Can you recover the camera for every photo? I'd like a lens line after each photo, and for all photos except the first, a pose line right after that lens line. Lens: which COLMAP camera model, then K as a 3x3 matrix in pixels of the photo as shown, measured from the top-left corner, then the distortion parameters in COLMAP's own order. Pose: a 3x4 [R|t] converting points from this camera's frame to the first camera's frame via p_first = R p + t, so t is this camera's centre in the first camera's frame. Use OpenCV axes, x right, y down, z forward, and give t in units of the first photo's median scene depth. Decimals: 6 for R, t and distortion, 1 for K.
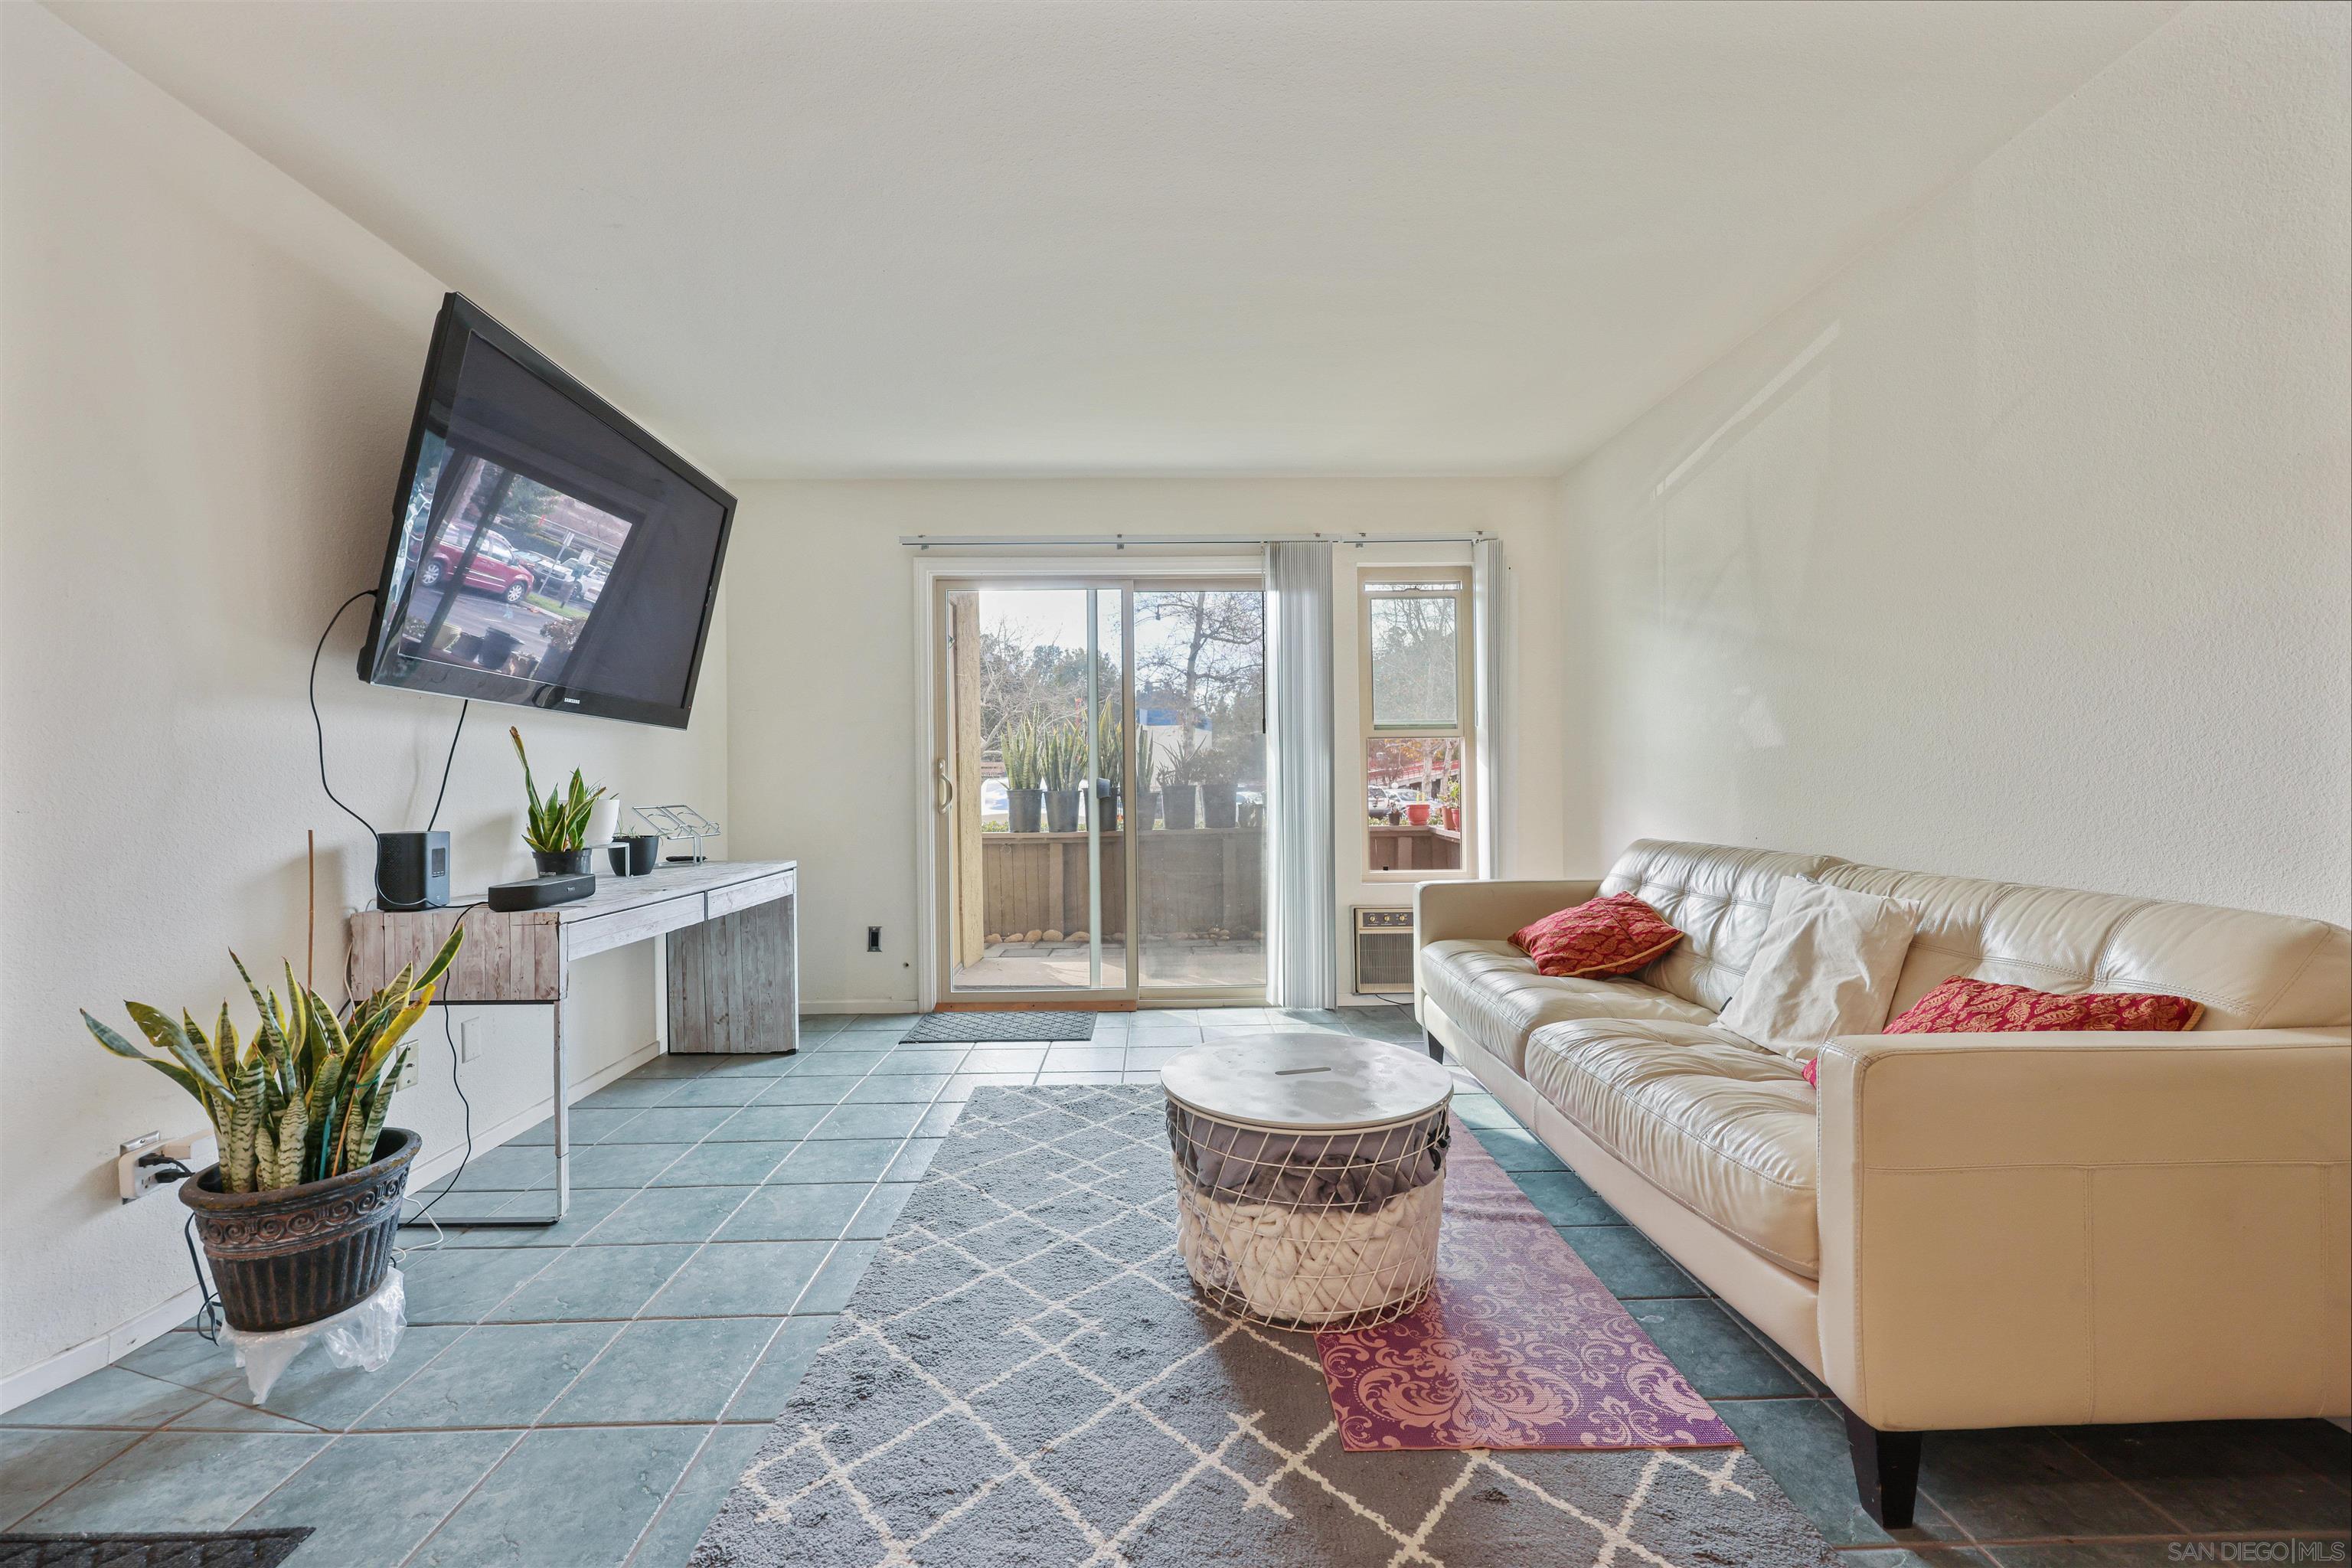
lens RADIAL K [[967.2, 0, 1178.7], [0, 967.2, 766.0], [0, 0, 1]] dist [0.002086, 0.000025]
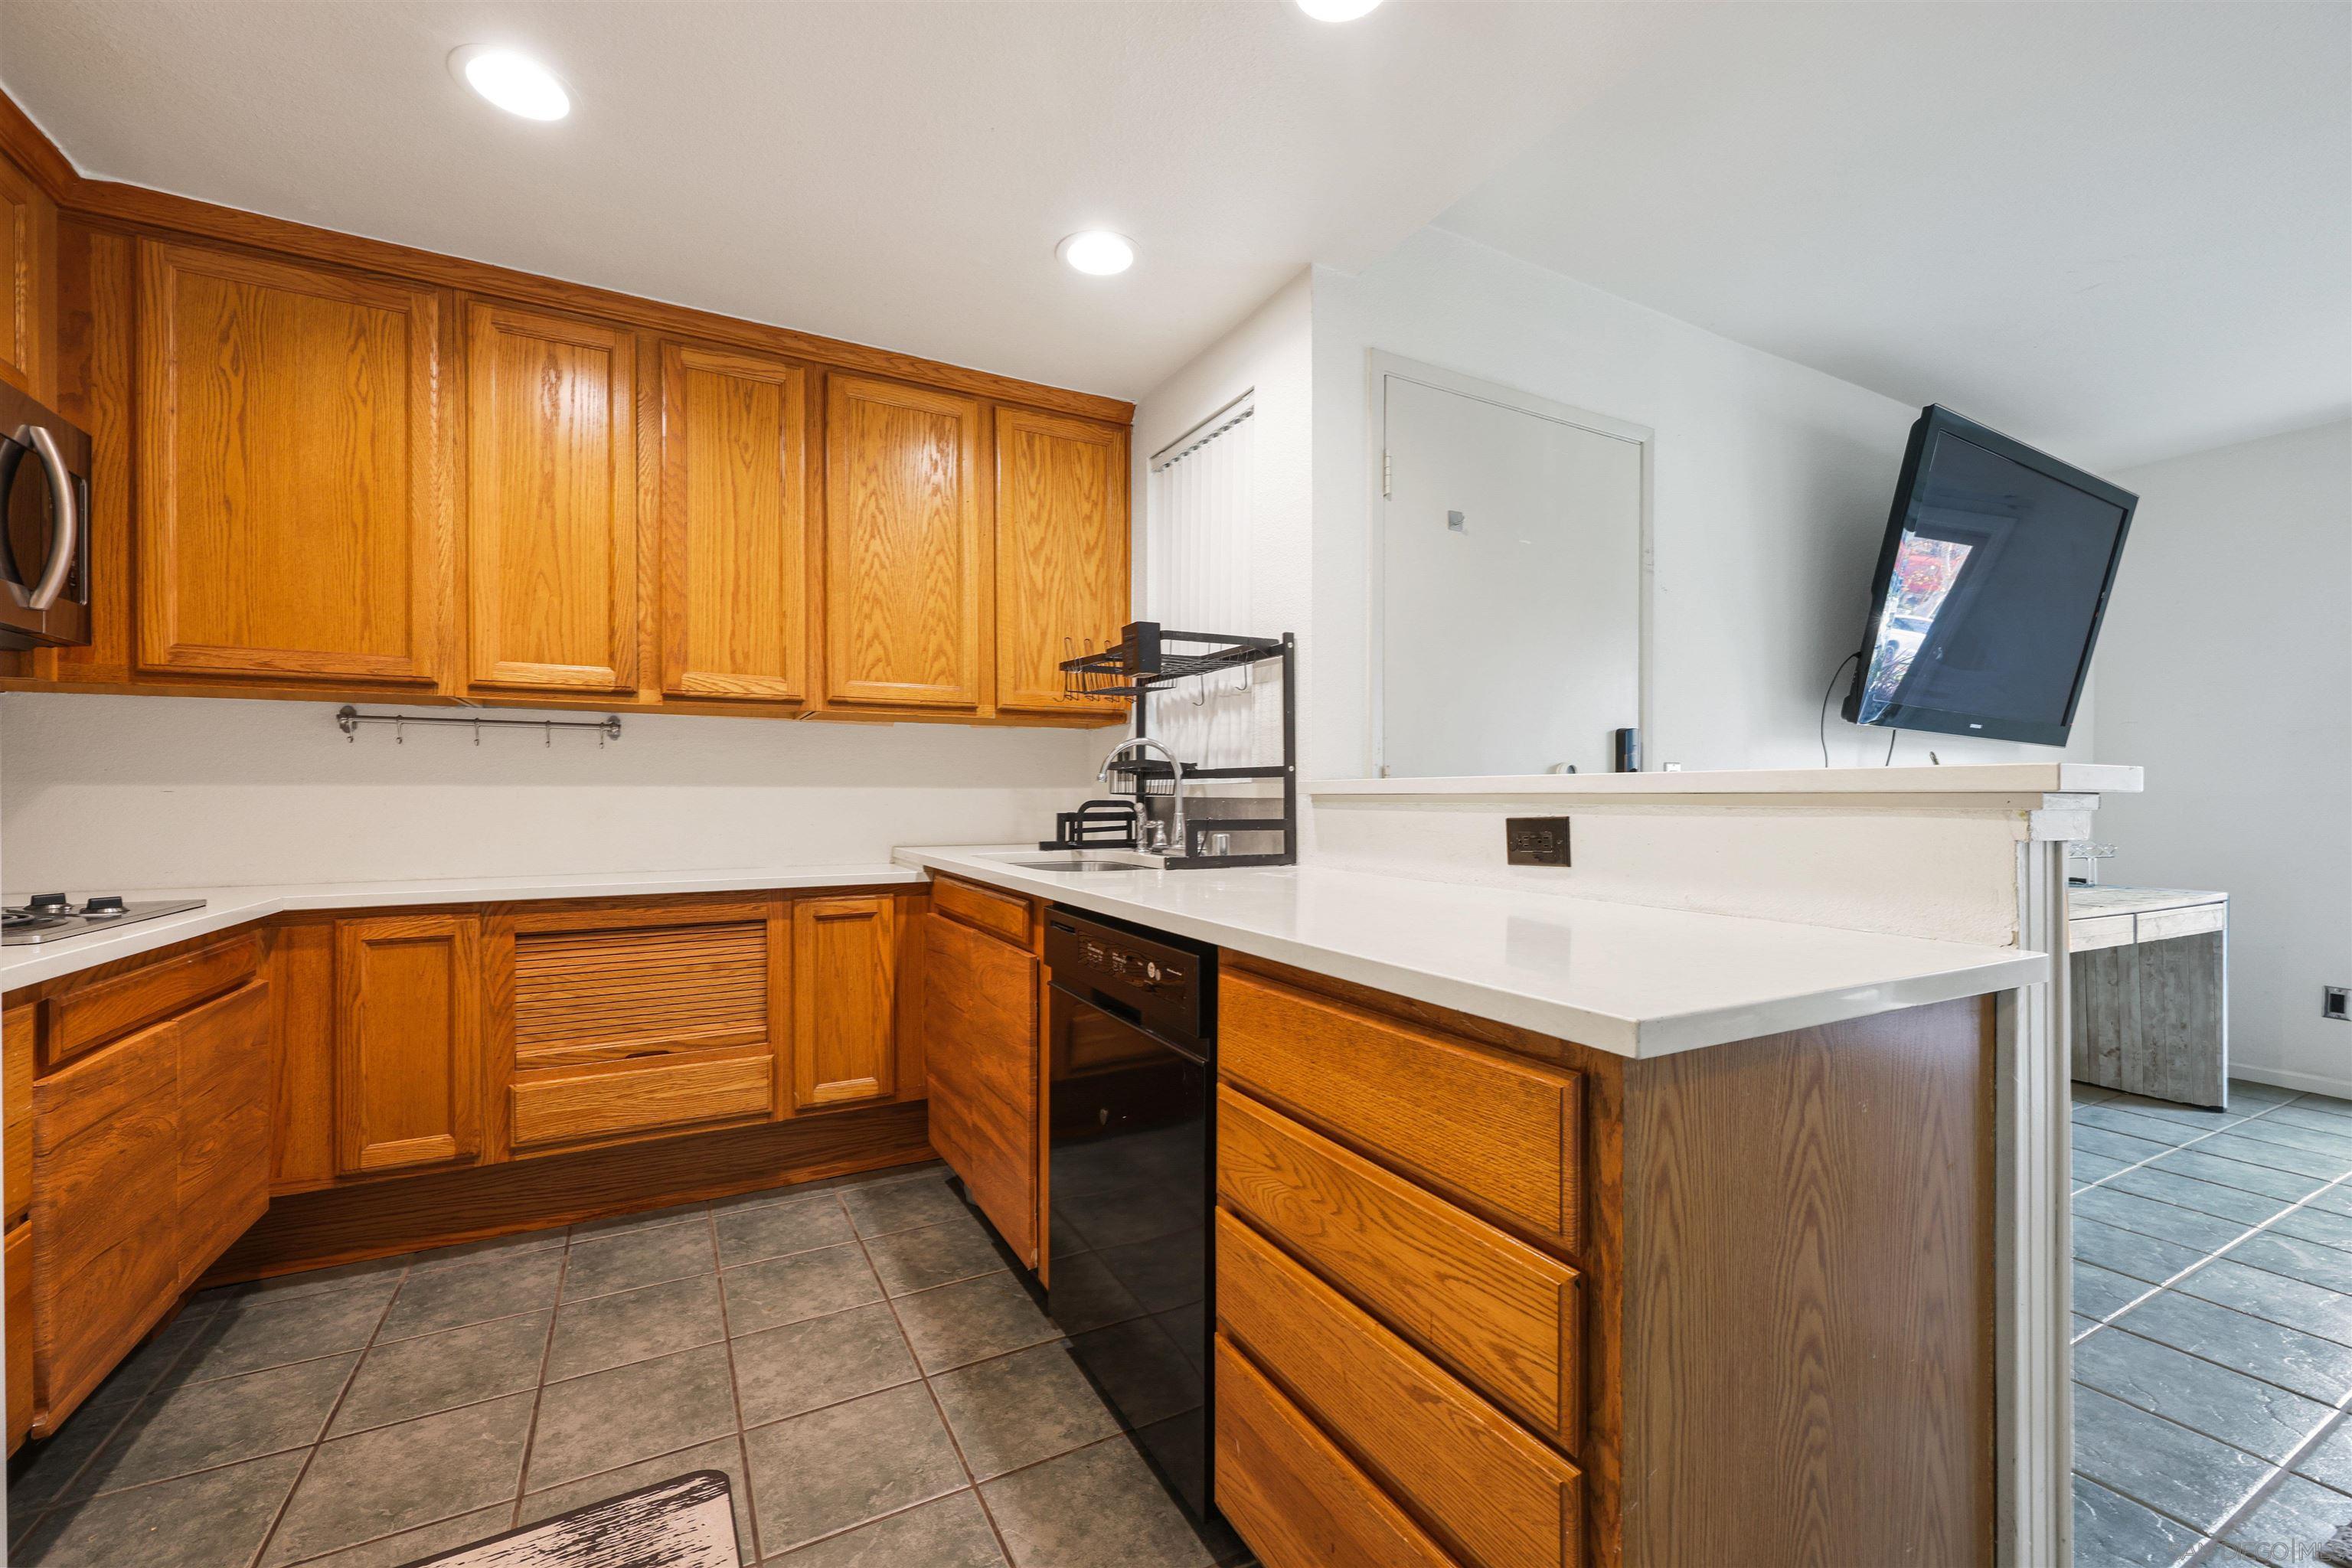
lens RADIAL K [[946.2, 0, 1155.5], [0, 946.2, 798.0], [0, 0, 1]] dist [0.001393, 0.000151]
pose [[0.436357, 0.010004, -0.899718, -0.048427], [0.003077, 0.999916, 0.012611, -0.001377], [0.899768, -0.008271, 0.436289, -0.243601]]
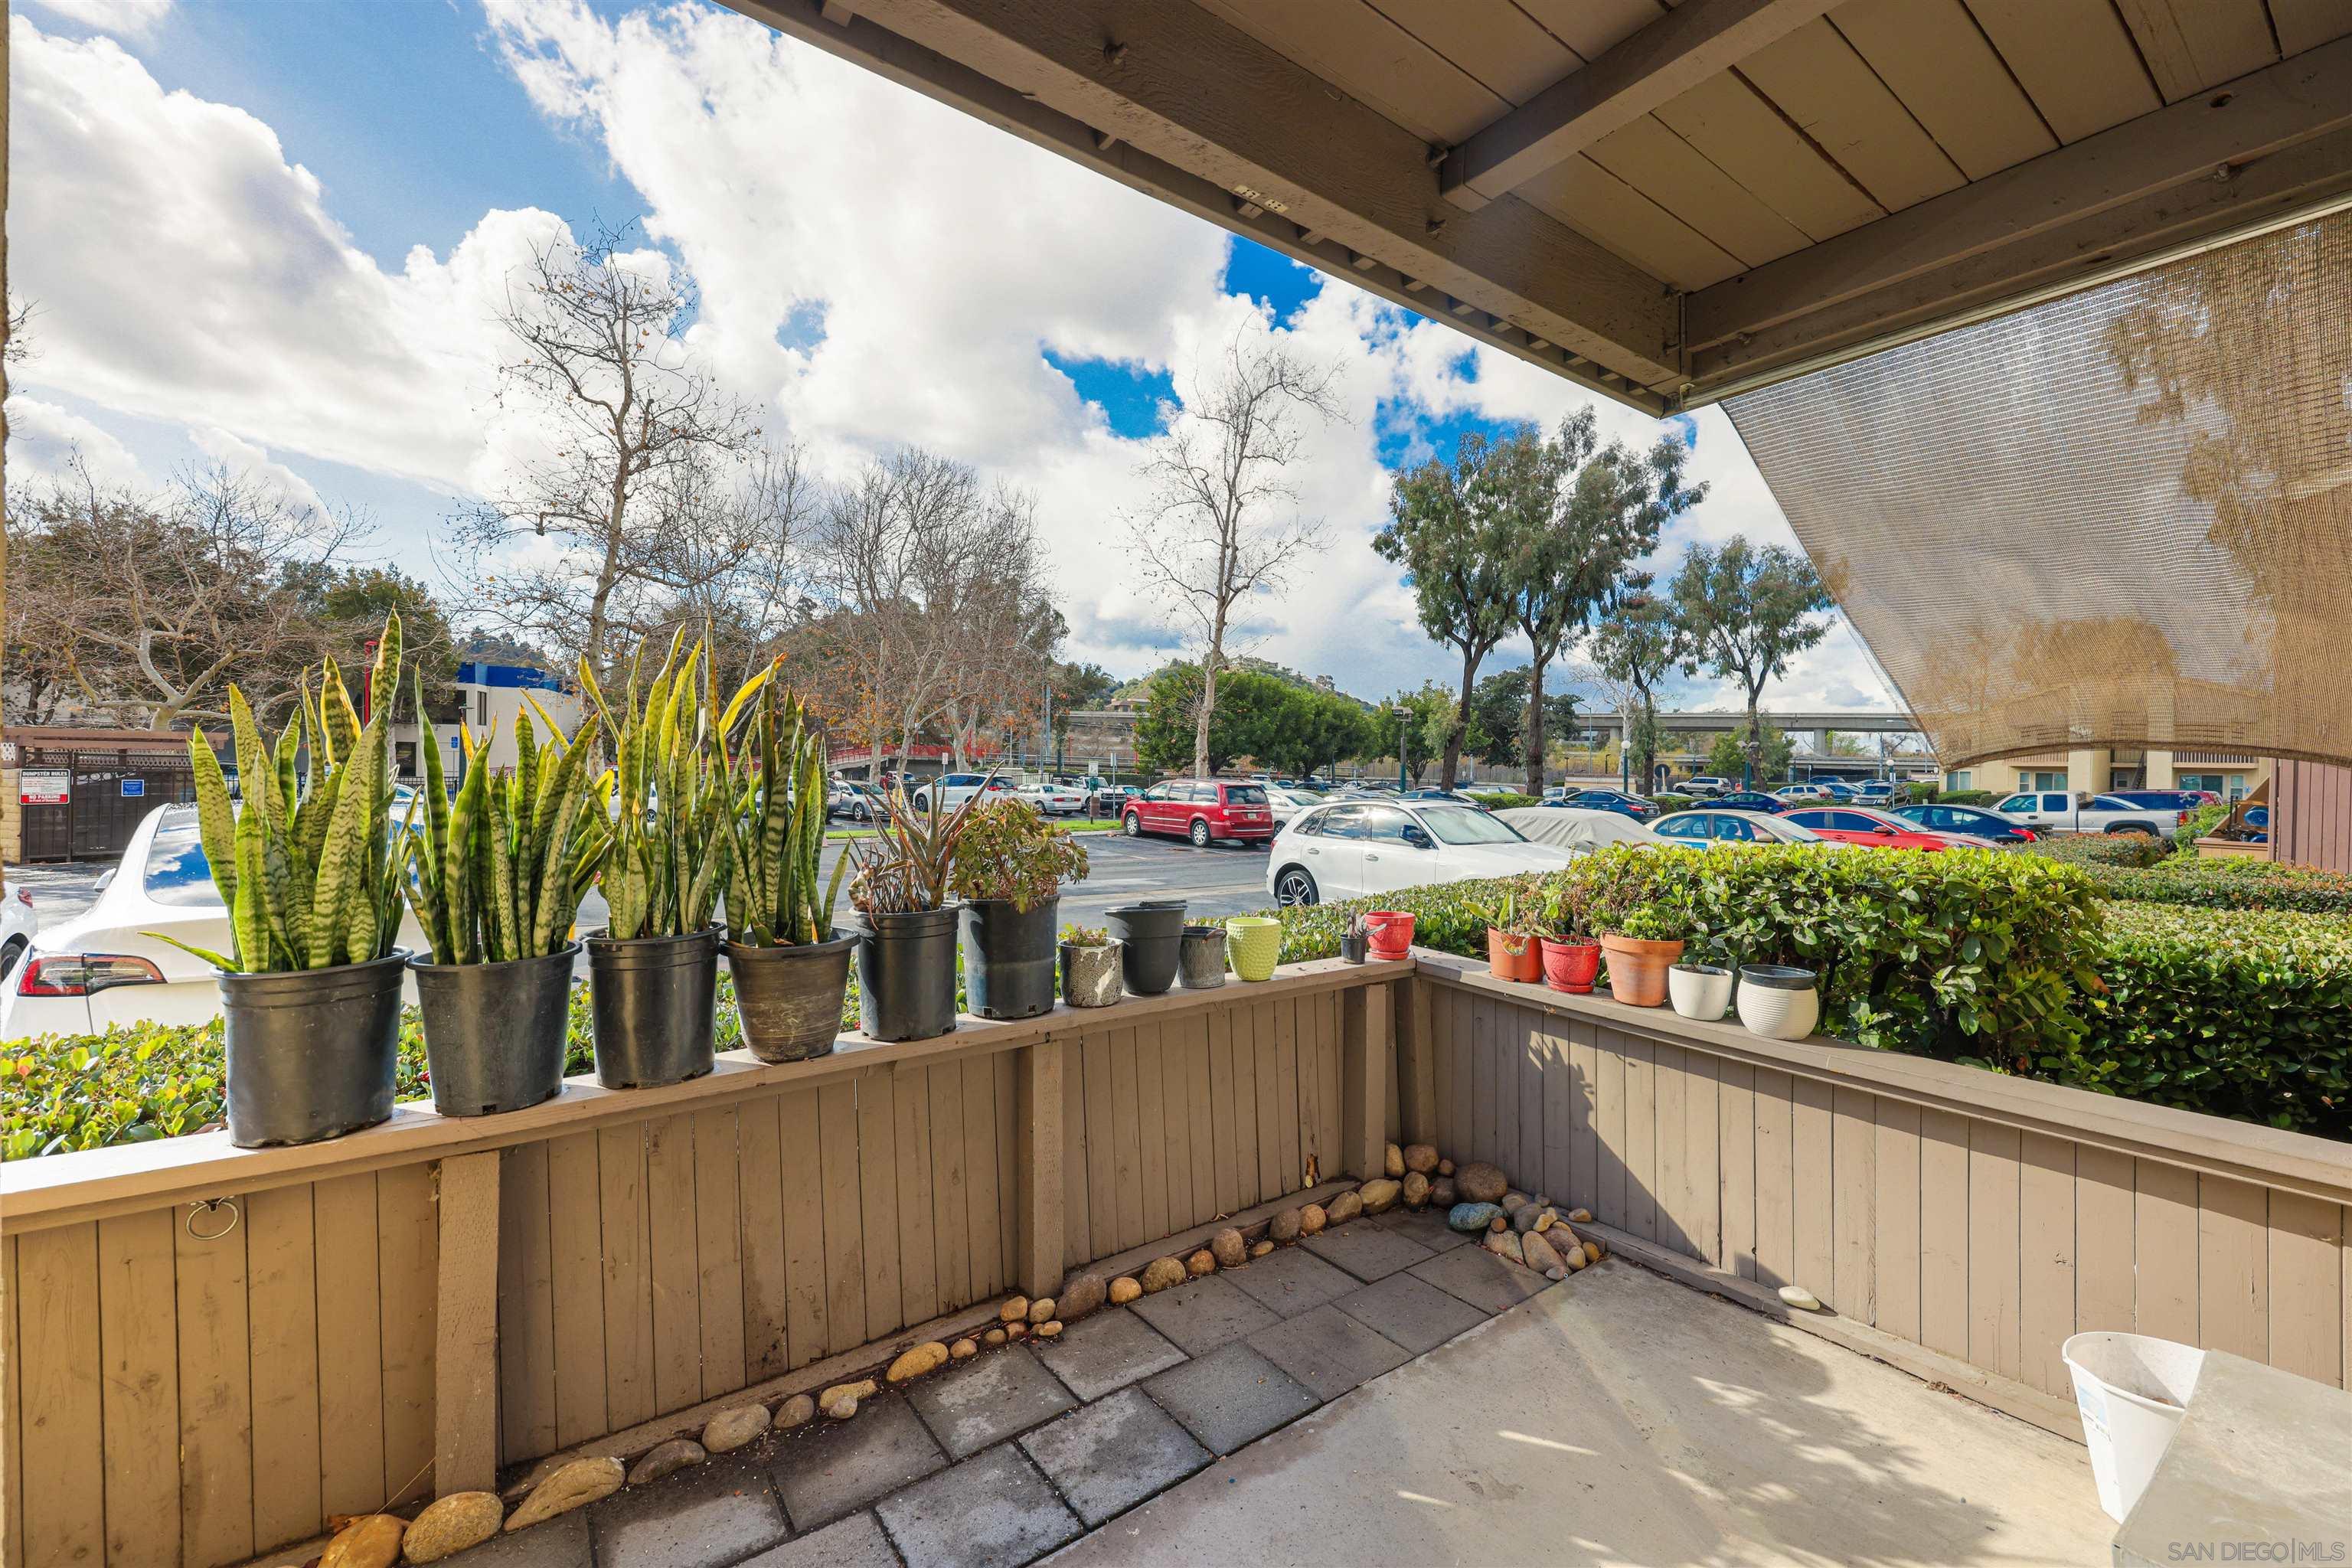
lens RADIAL K [[967.2, 0, 1178.7], [0, 967.2, 766.0], [0, 0, 1]] dist [0.002086, 0.000025]
pose [[0.824561, 0.025181, 0.565212, -0.124888], [-0.035689, 0.999334, 0.007543, -0.038612], [-0.564646, -0.026391, 0.824911, 0.702615]]
